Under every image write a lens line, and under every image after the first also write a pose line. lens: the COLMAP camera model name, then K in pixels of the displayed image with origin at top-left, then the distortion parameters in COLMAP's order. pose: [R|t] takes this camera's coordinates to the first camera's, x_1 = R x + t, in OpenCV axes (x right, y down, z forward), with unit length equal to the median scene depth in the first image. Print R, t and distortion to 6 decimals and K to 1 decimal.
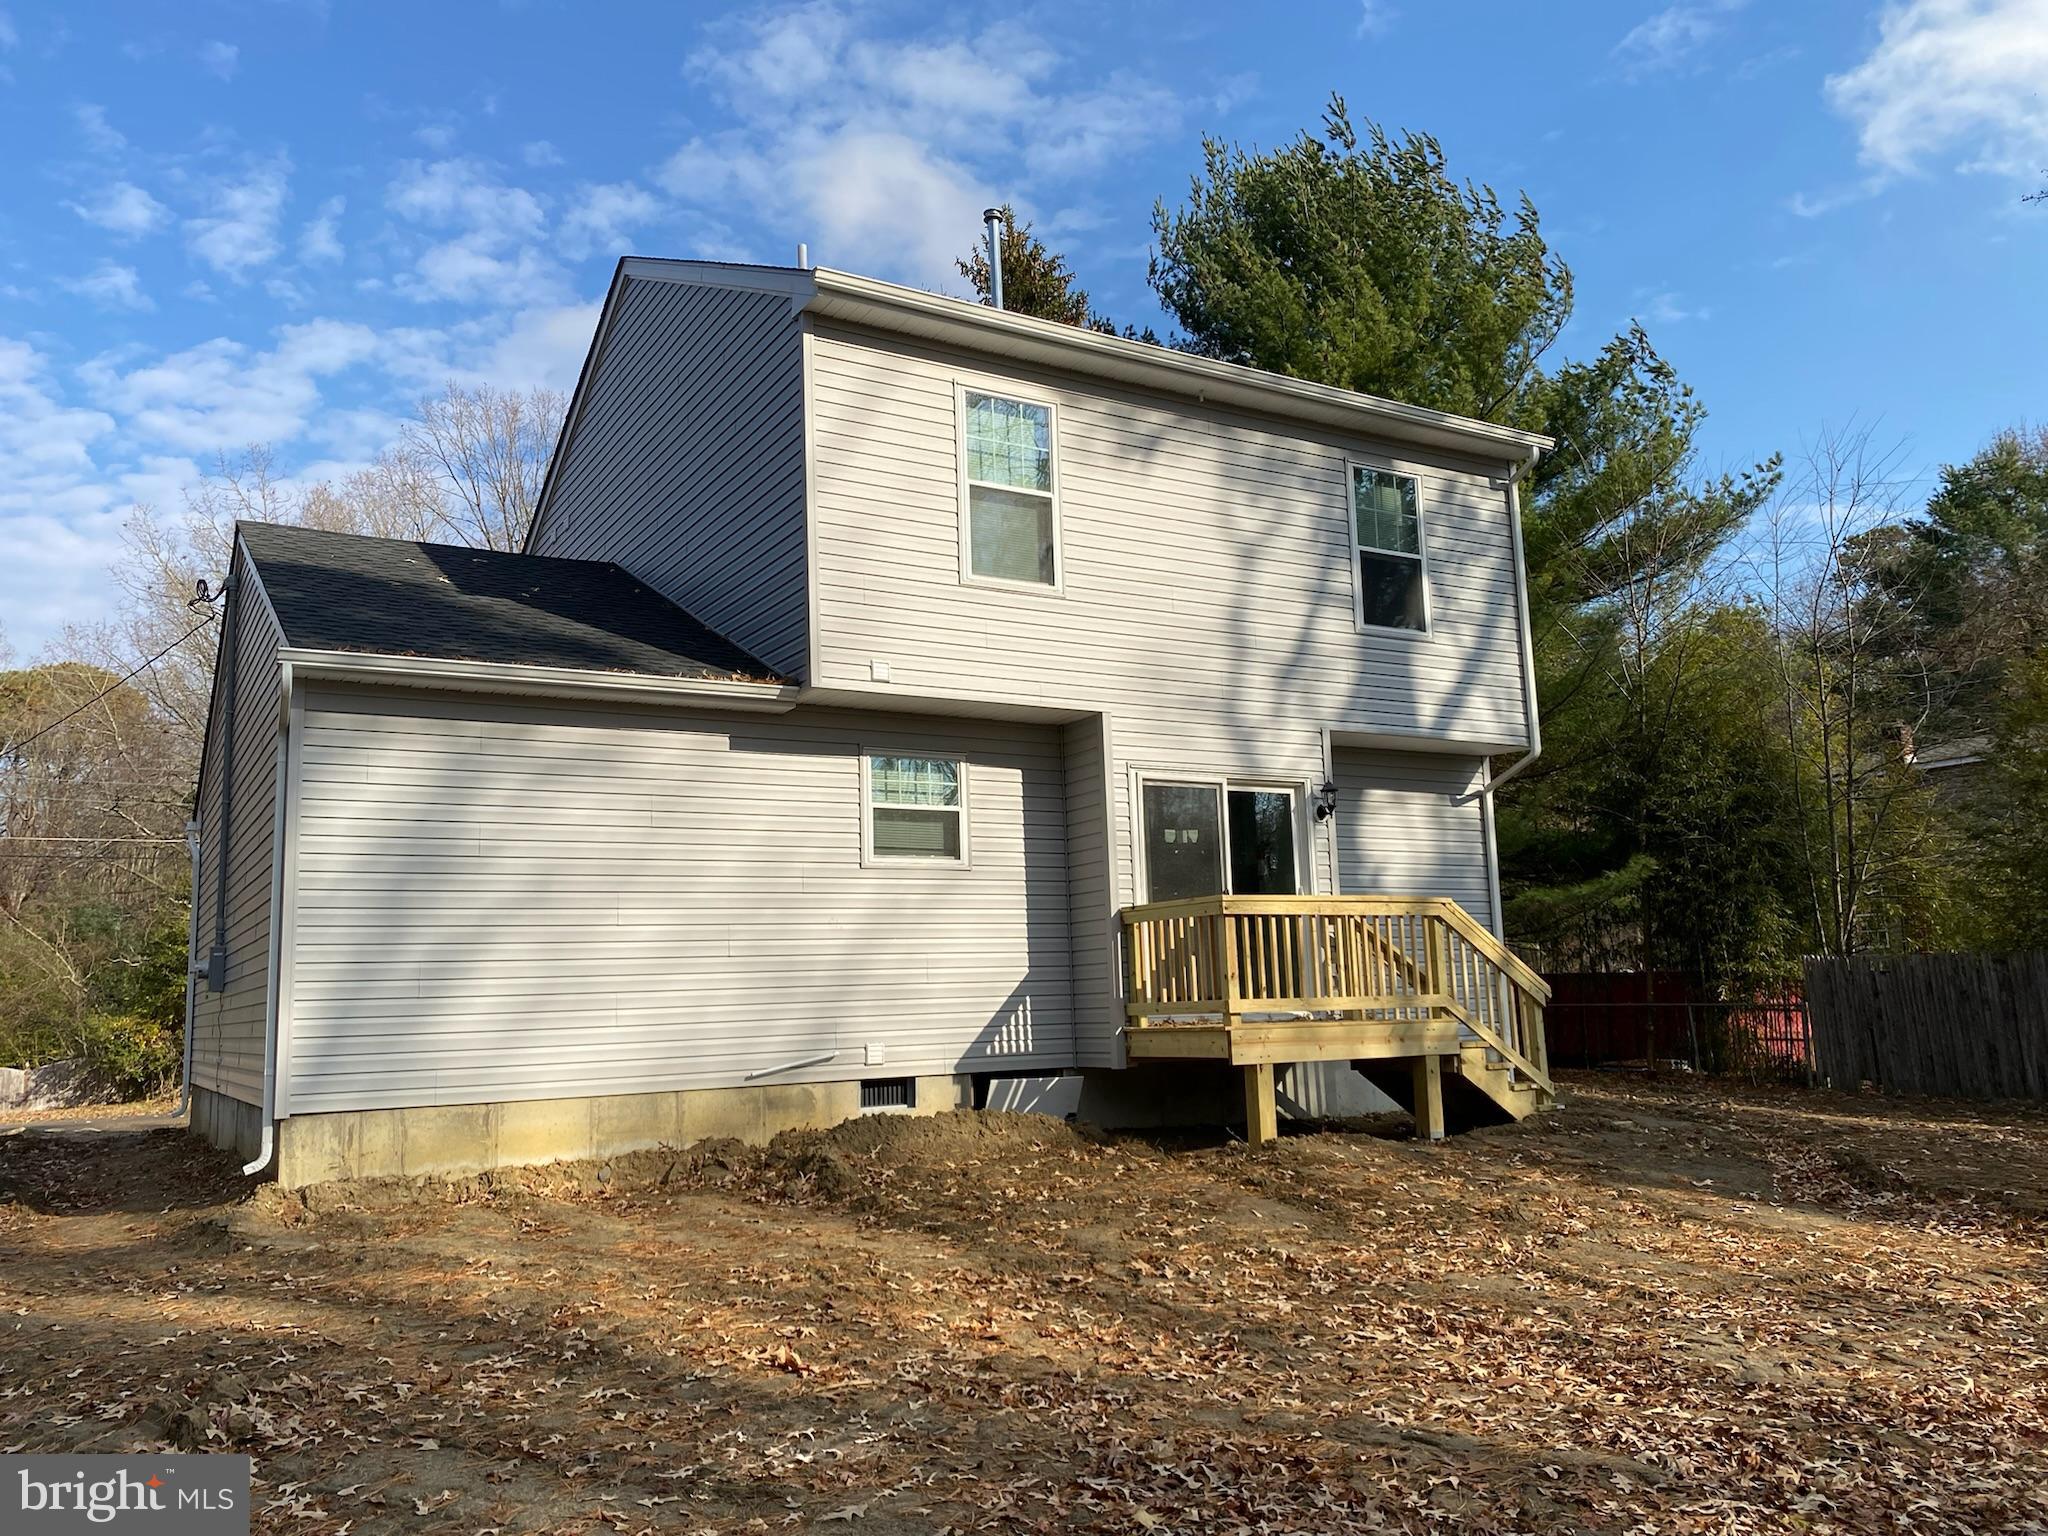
lens RADIAL K [[1583.4, 0, 1032.8], [0, 1583.4, 760.3], [0, 0, 1]] dist [0.093702, -0.075007]
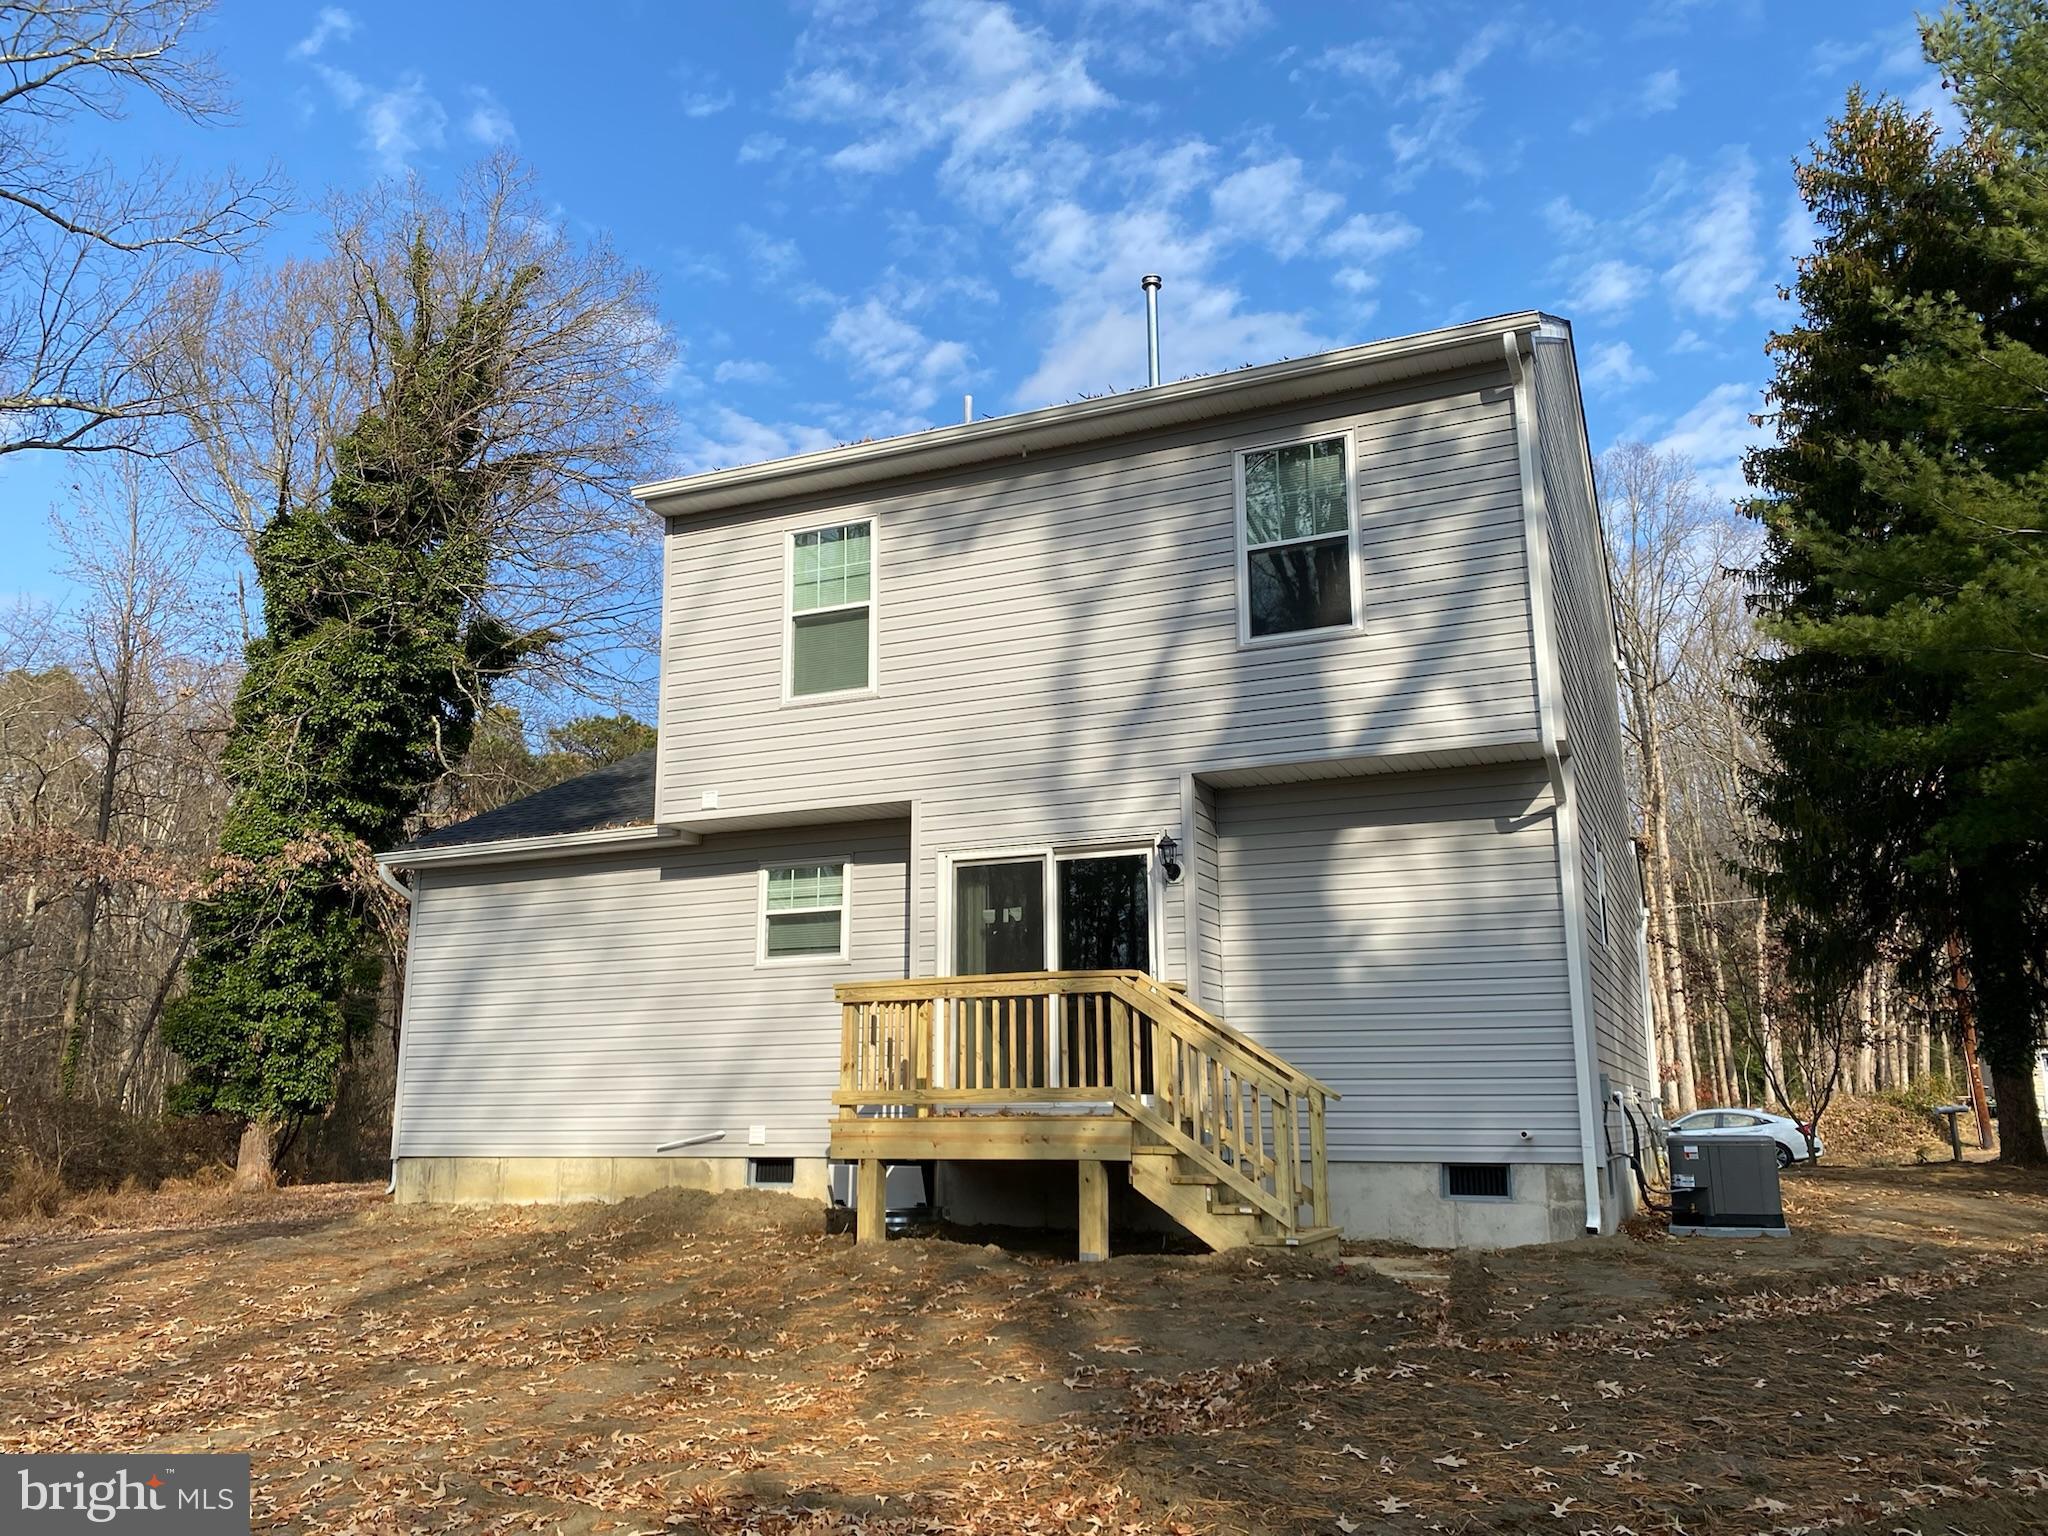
lens RADIAL K [[1583.4, 0, 1032.8], [0, 1583.4, 760.3], [0, 0, 1]] dist [0.093702, -0.075007]
pose [[0.568787, -0.150100, -0.808673, 0.894779], [0.114454, 0.988085, -0.102899, 0.055963], [0.814483, -0.034028, 0.579189, 0.469237]]
